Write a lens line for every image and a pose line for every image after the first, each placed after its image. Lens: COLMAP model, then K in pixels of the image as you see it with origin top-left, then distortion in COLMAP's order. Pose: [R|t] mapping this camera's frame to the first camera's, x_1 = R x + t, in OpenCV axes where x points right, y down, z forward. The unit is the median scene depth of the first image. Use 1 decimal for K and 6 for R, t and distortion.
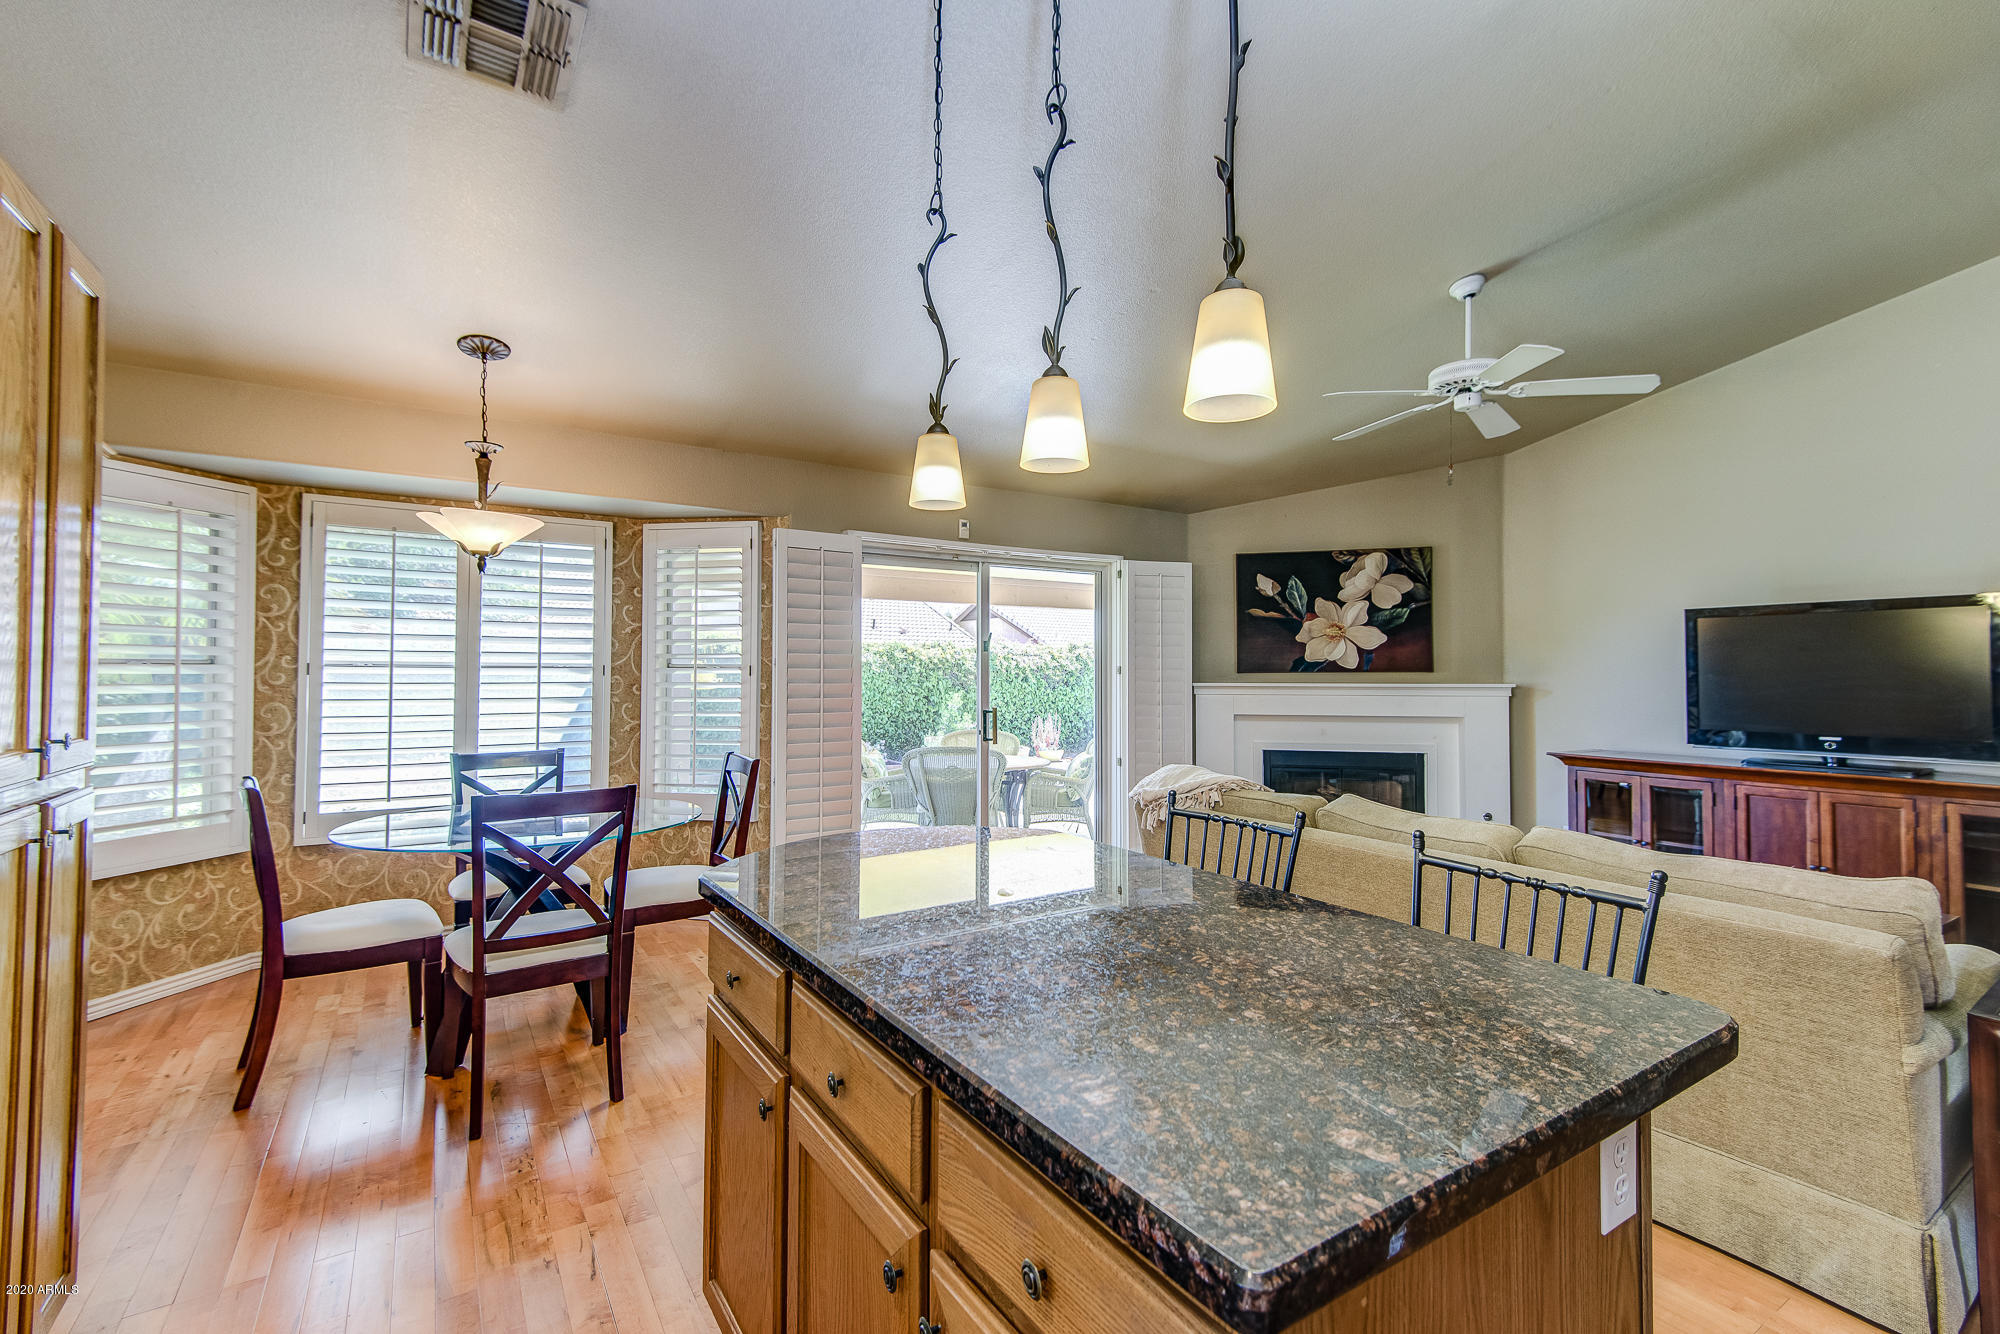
lens RADIAL K [[868.4, 0, 1007.3], [0, 868.4, 656.4], [0, 0, 1]] dist [0.045062, -0.026164]
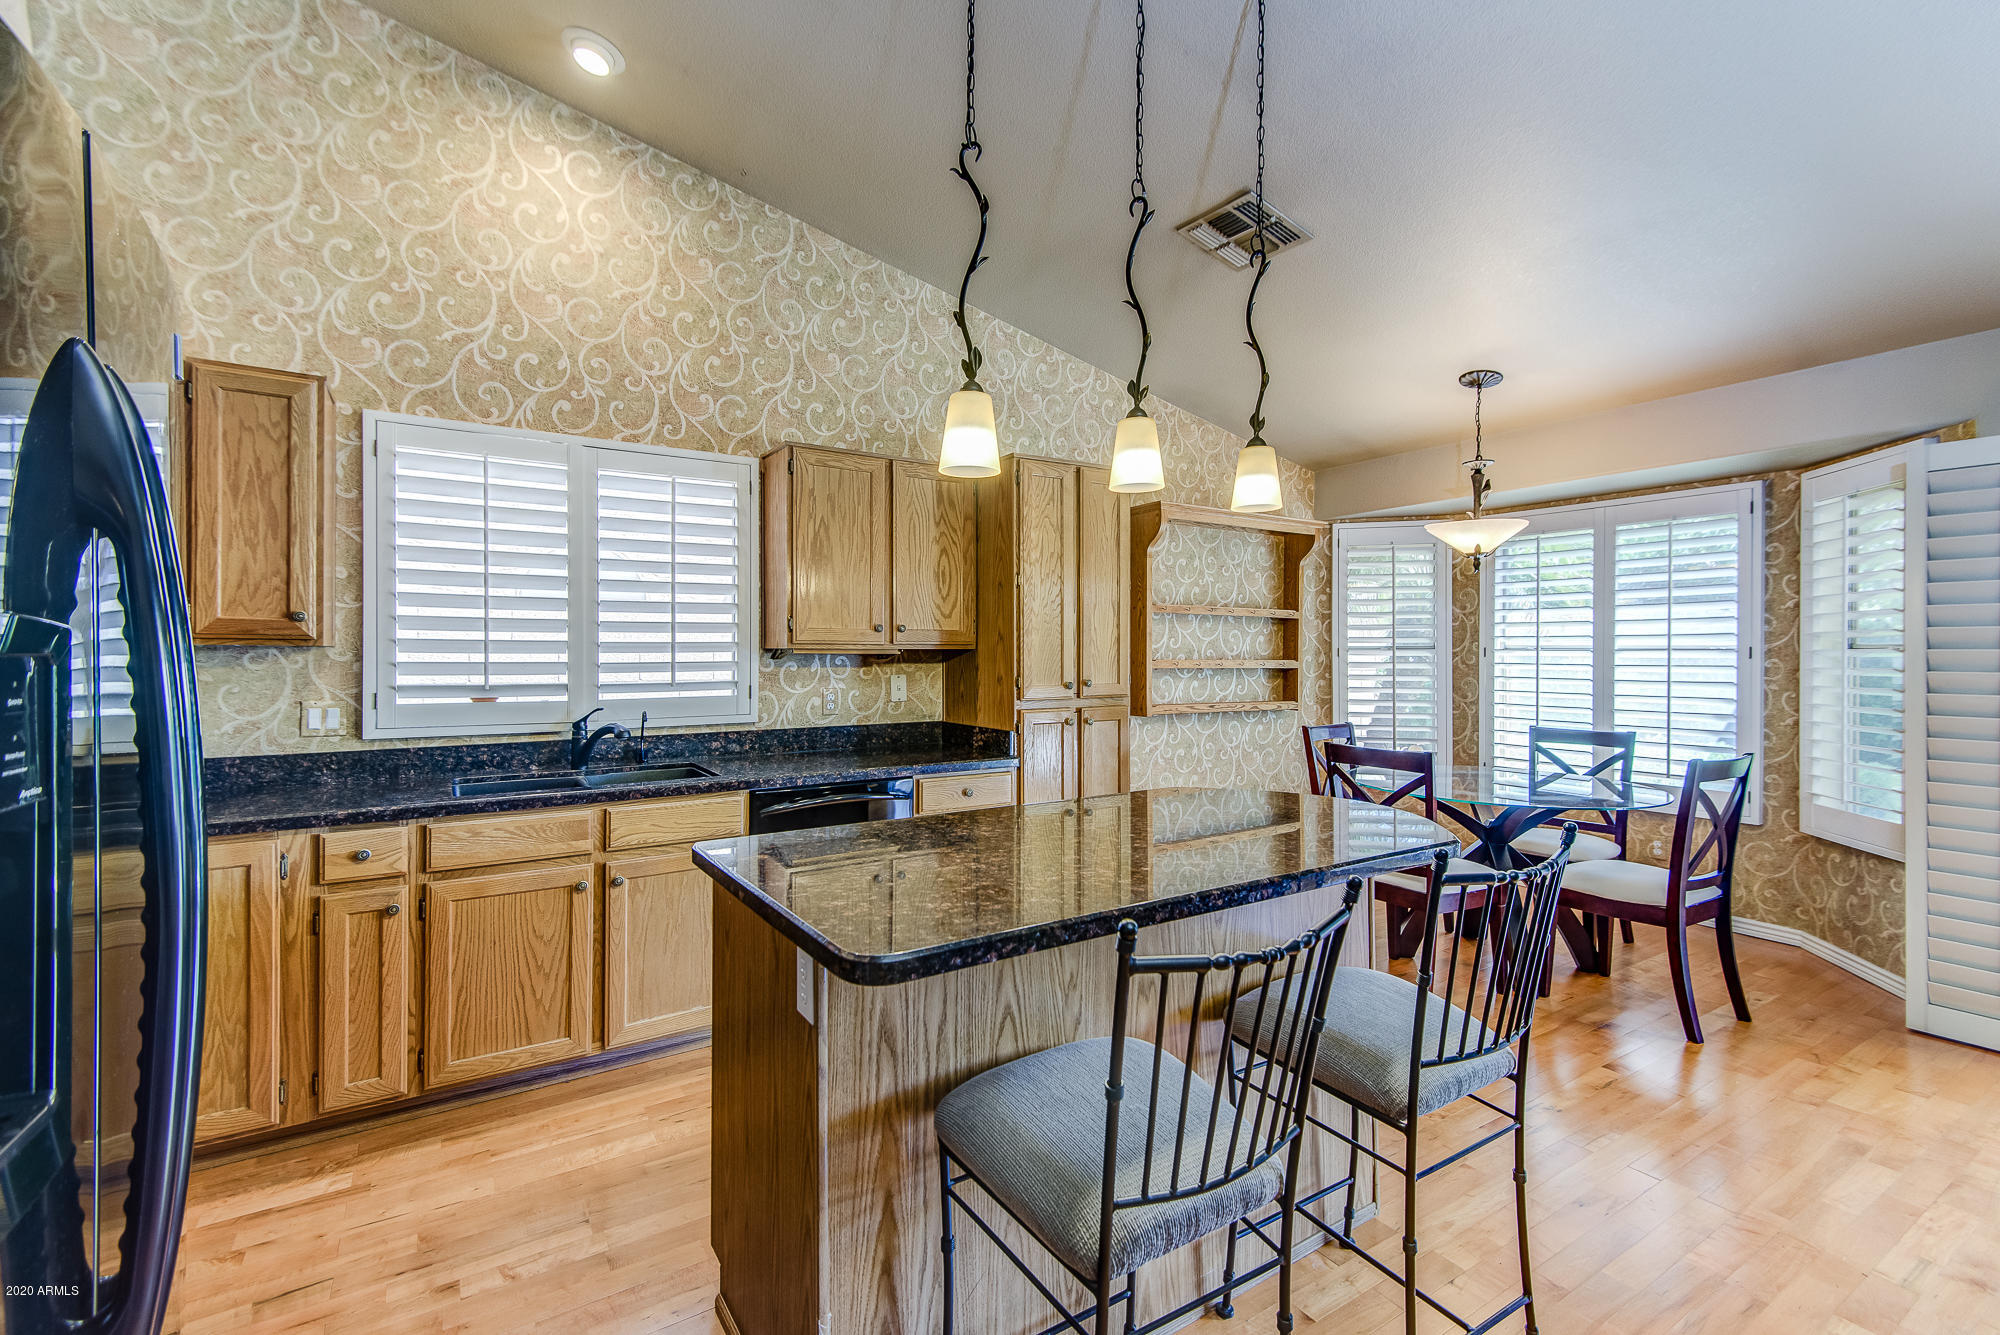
lens RADIAL K [[868.4, 0, 1007.3], [0, 868.4, 656.9], [0, 0, 1]] dist [0.045062, -0.026164]
pose [[-0.005655, -0.000920, -0.999984, 0.491038], [0.018056, 0.999836, -0.001022, 0.009172], [0.999821, -0.018062, -0.005638, 0.308437]]
